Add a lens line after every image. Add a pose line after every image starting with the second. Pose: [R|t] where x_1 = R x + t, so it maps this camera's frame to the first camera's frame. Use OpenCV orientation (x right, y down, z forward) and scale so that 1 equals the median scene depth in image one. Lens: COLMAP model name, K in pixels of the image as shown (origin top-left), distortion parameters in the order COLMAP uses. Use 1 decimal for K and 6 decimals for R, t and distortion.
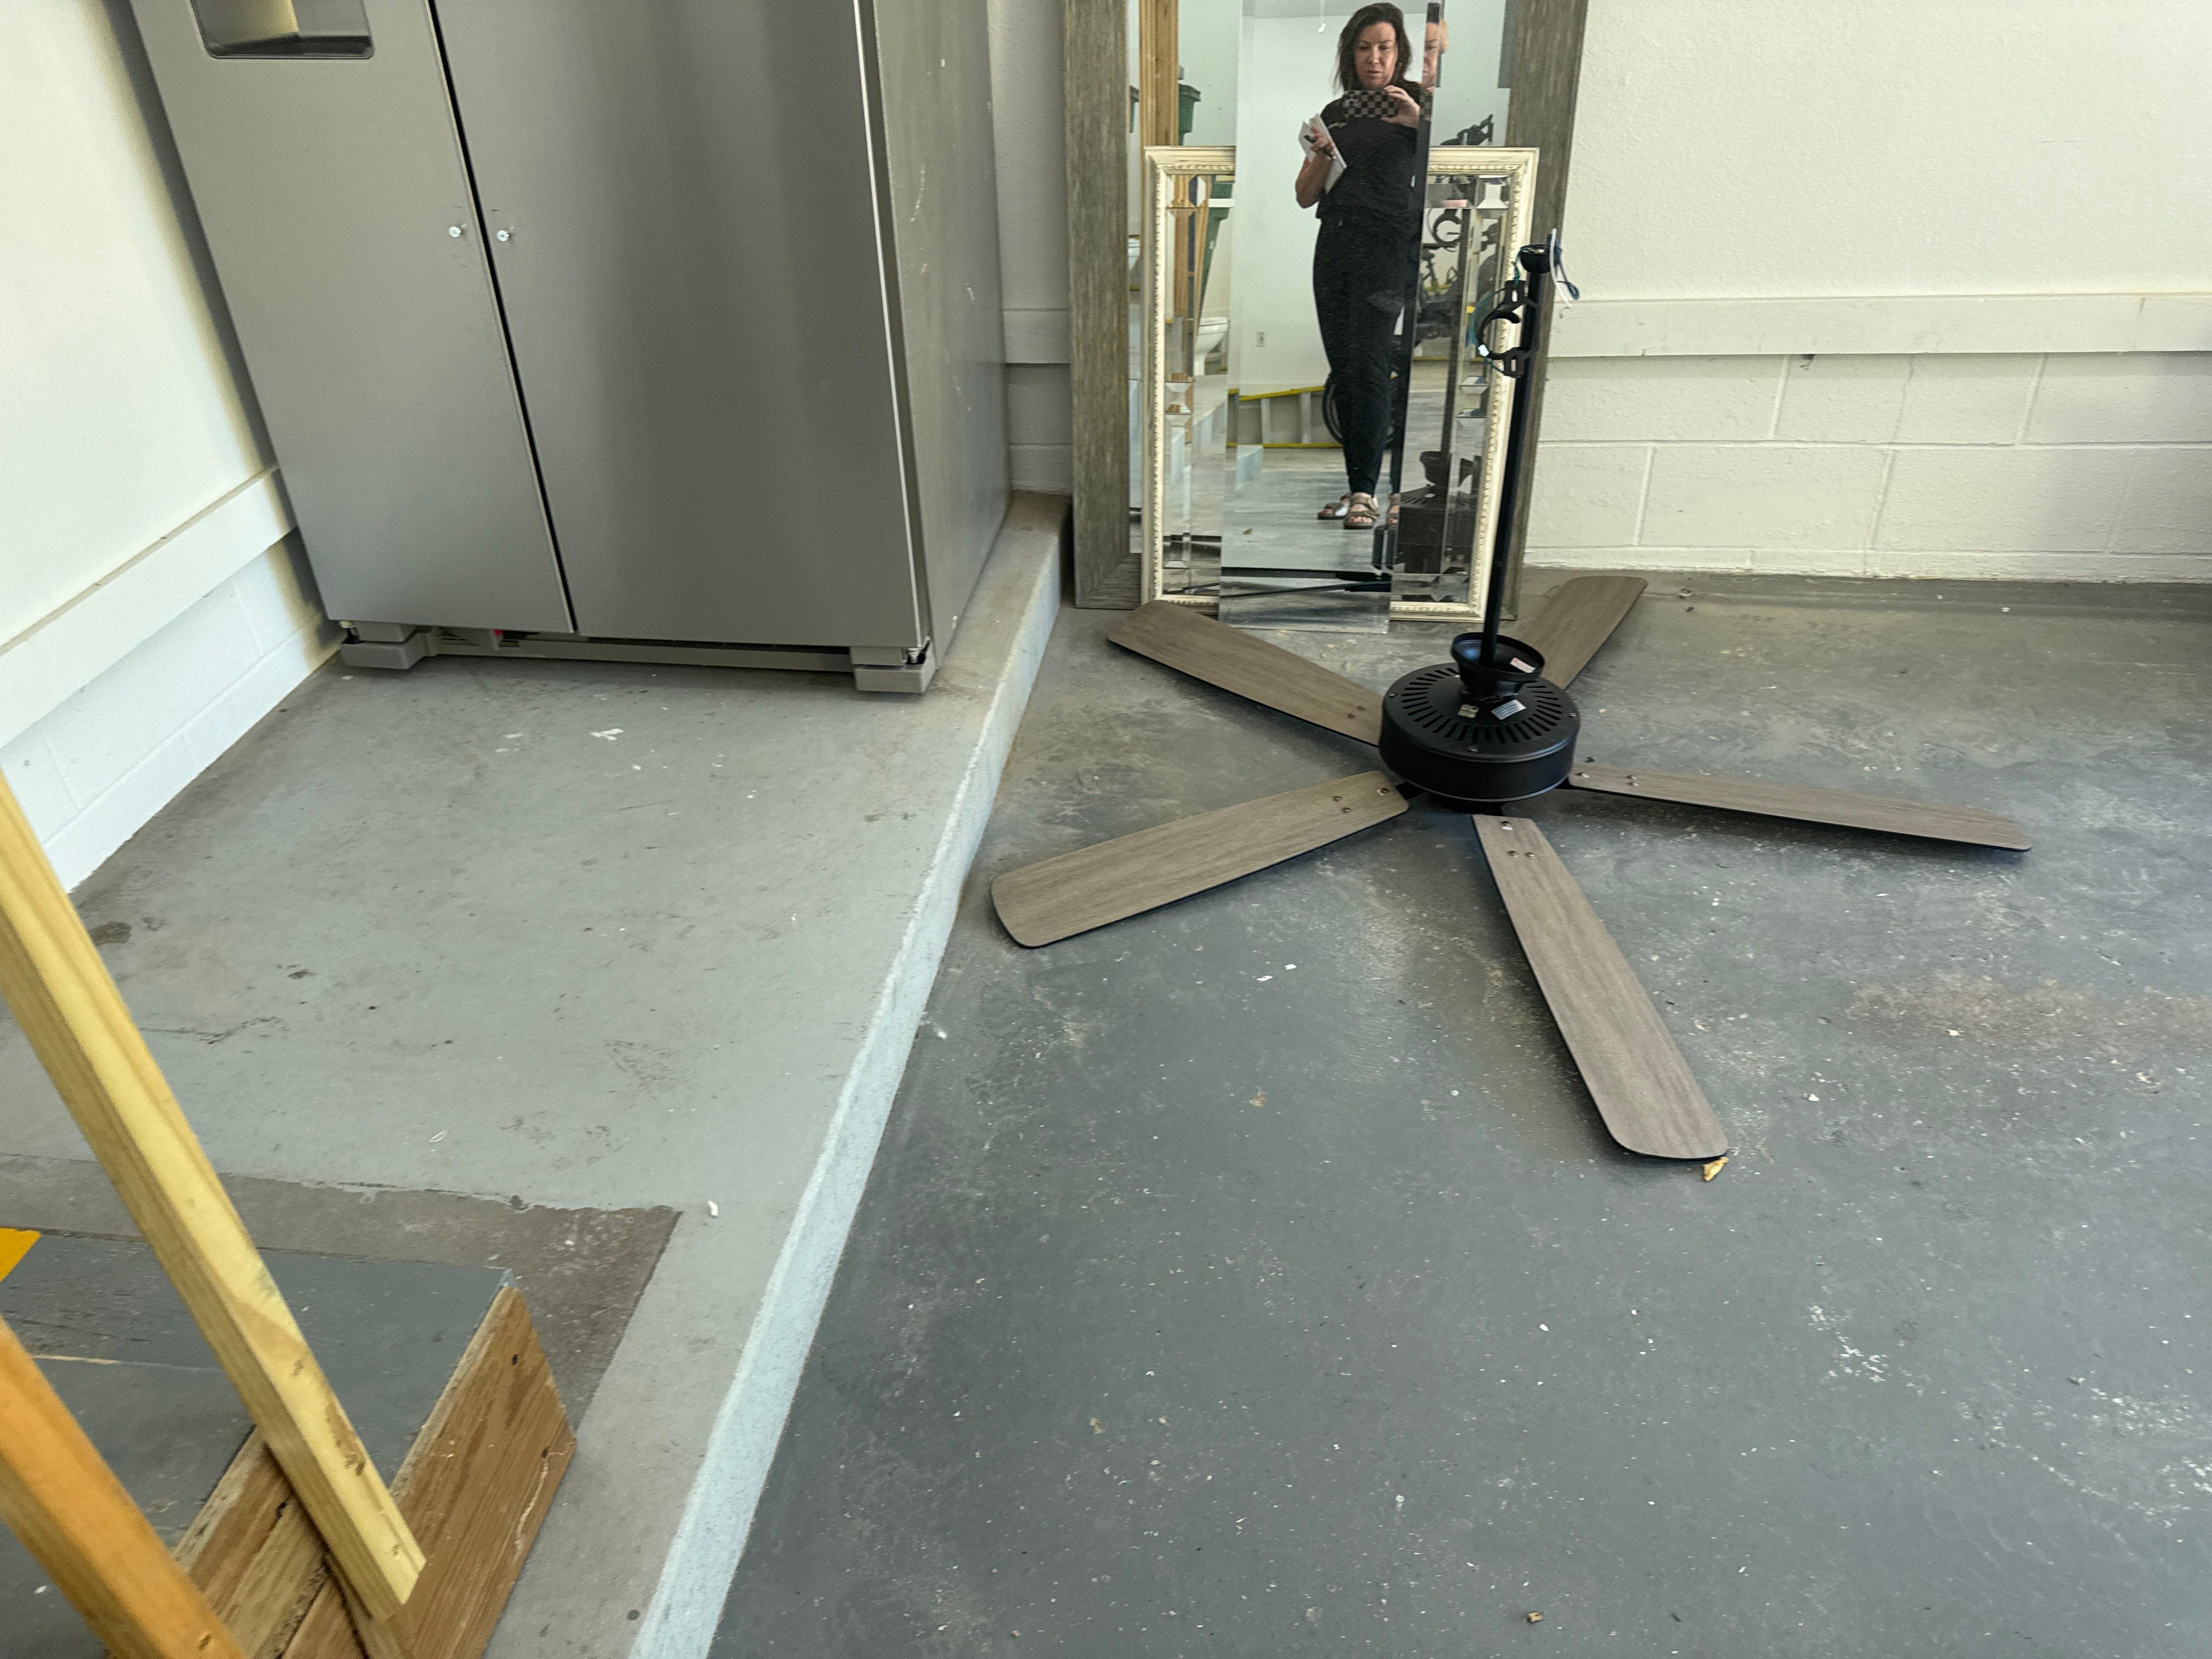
lens RADIAL K [[1618.6, 0, 1172.4], [0, 1618.6, 827.7], [0, 0, 1]] dist [0.080249, -0.108028]
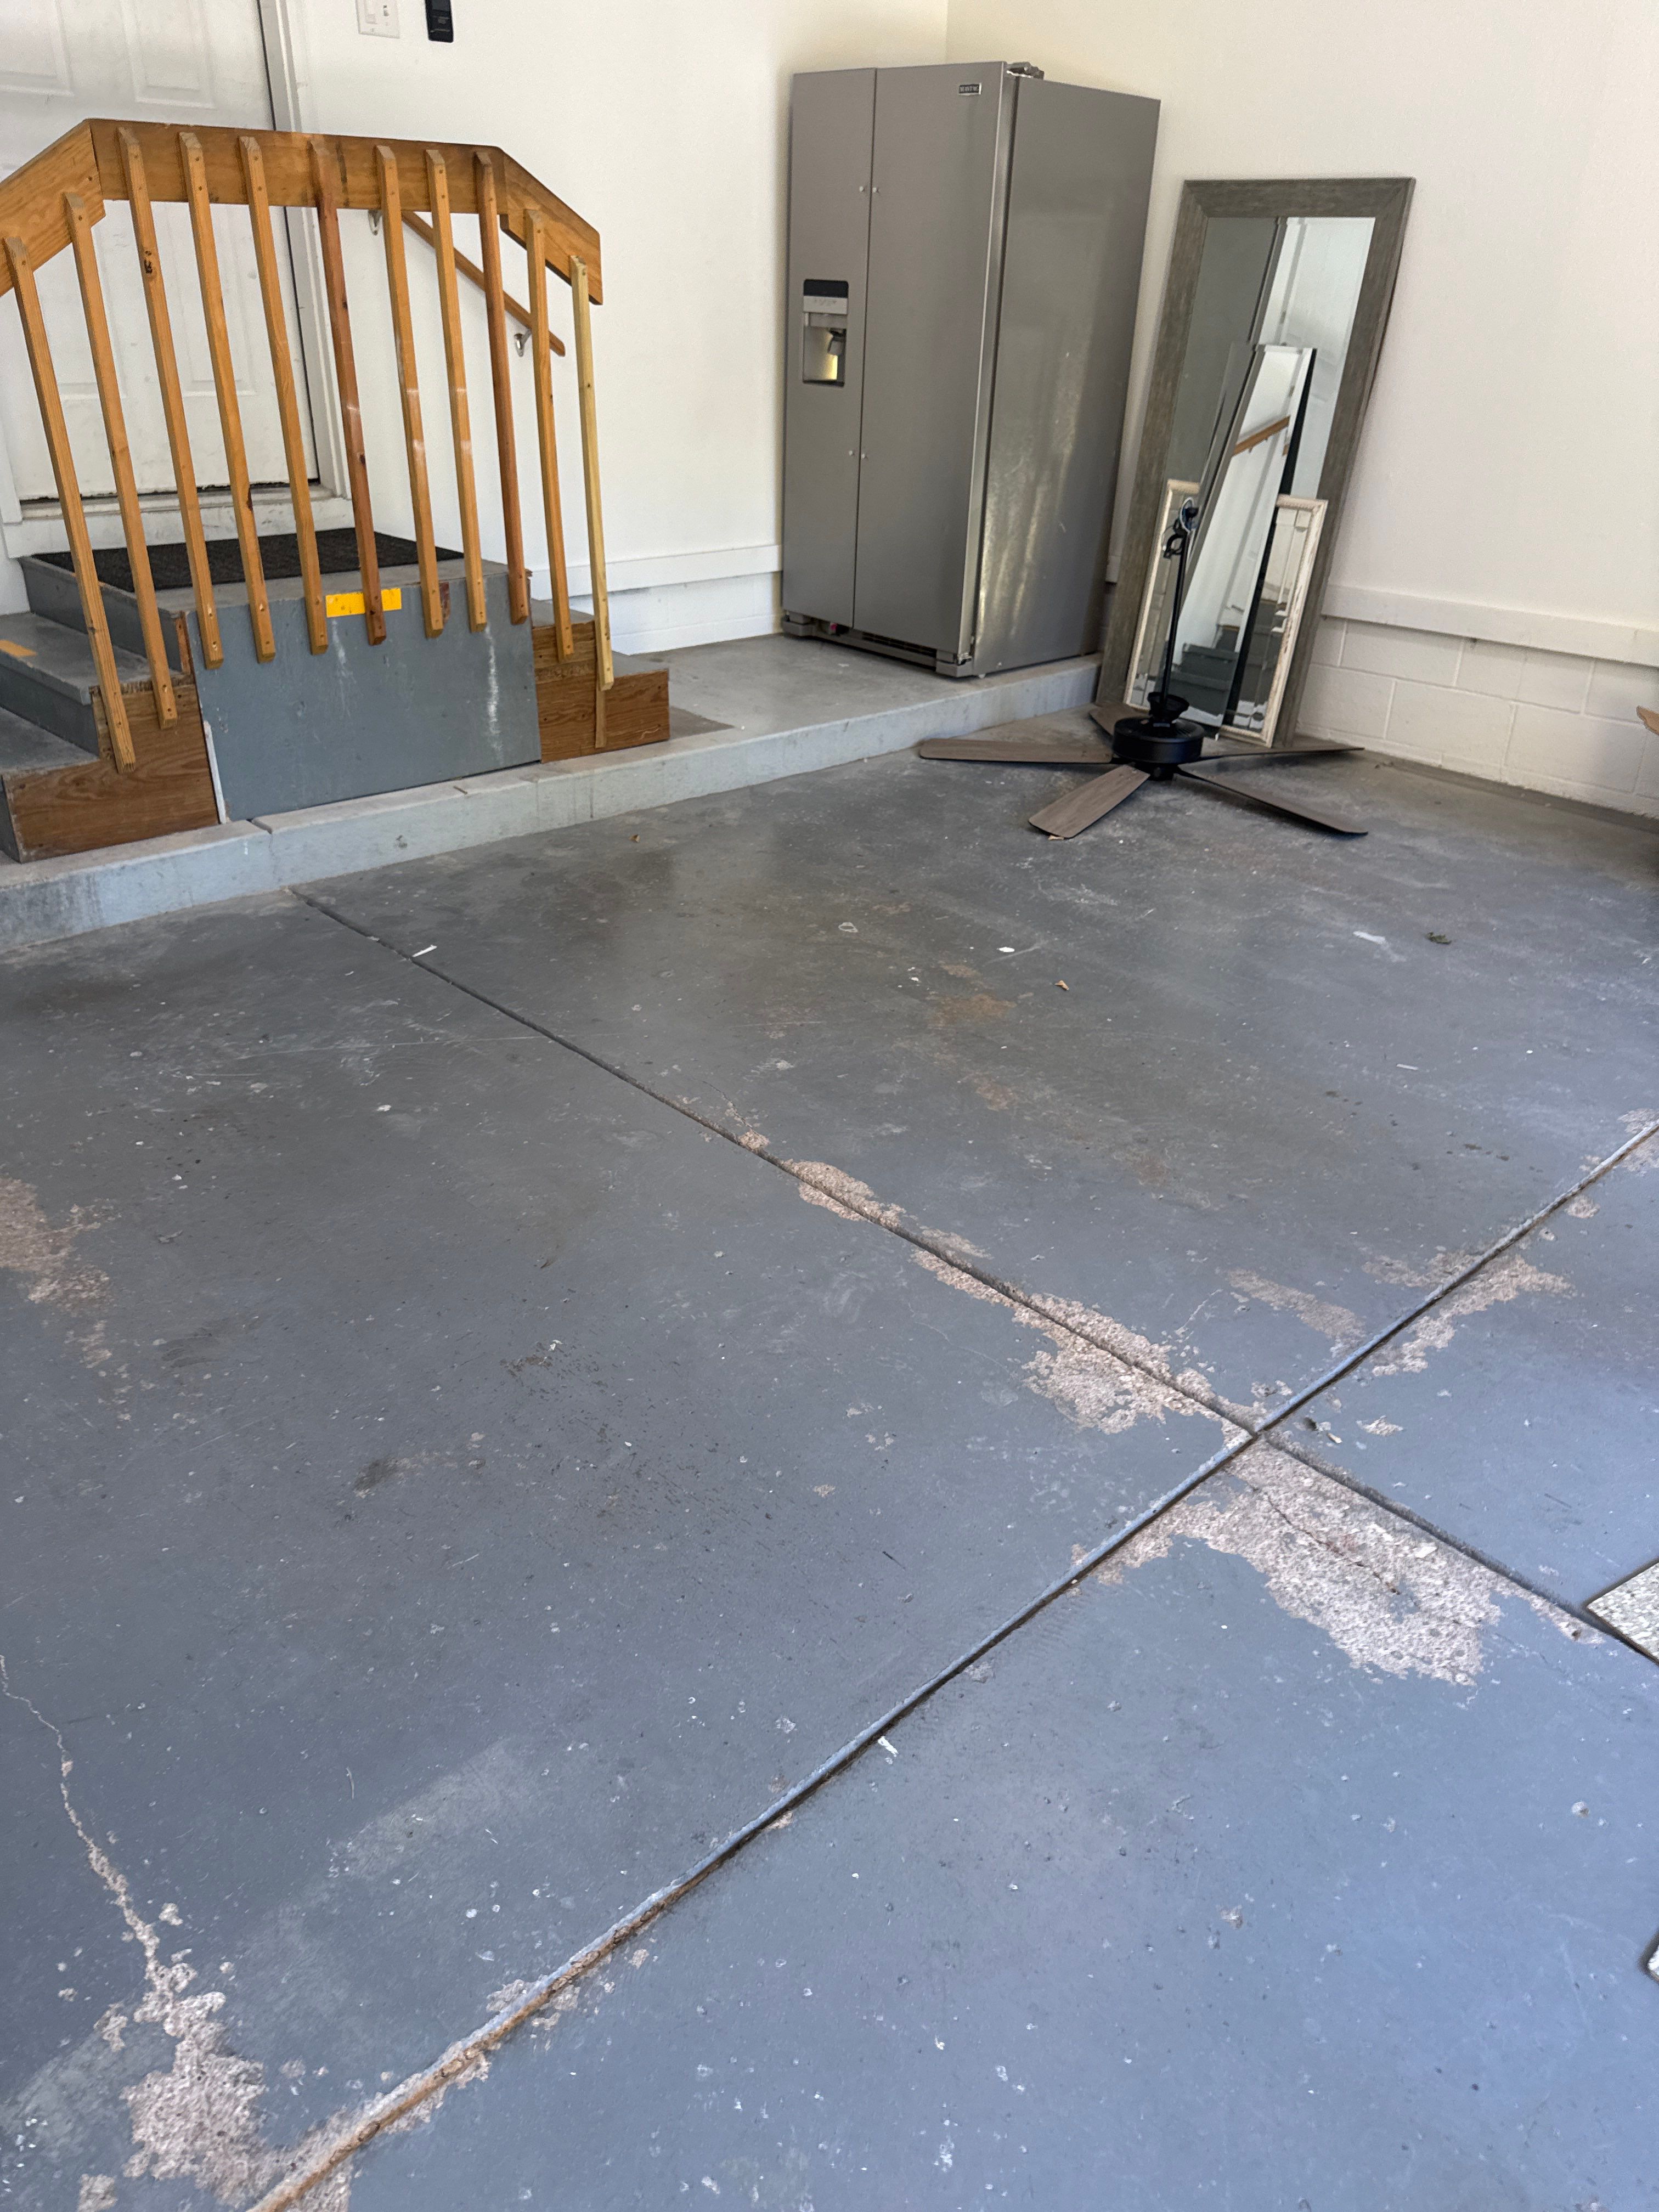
lens RADIAL K [[1618.6, 0, 829.5], [0, 1618.6, 1106.0], [0, 0, 1]] dist [0.080249, -0.108028]
pose [[0.763198, 0.335299, -0.552361, 1.128152], [-0.398137, 0.917301, 0.006721, 0.505323], [0.508935, 0.214786, 0.833578, -0.844456]]
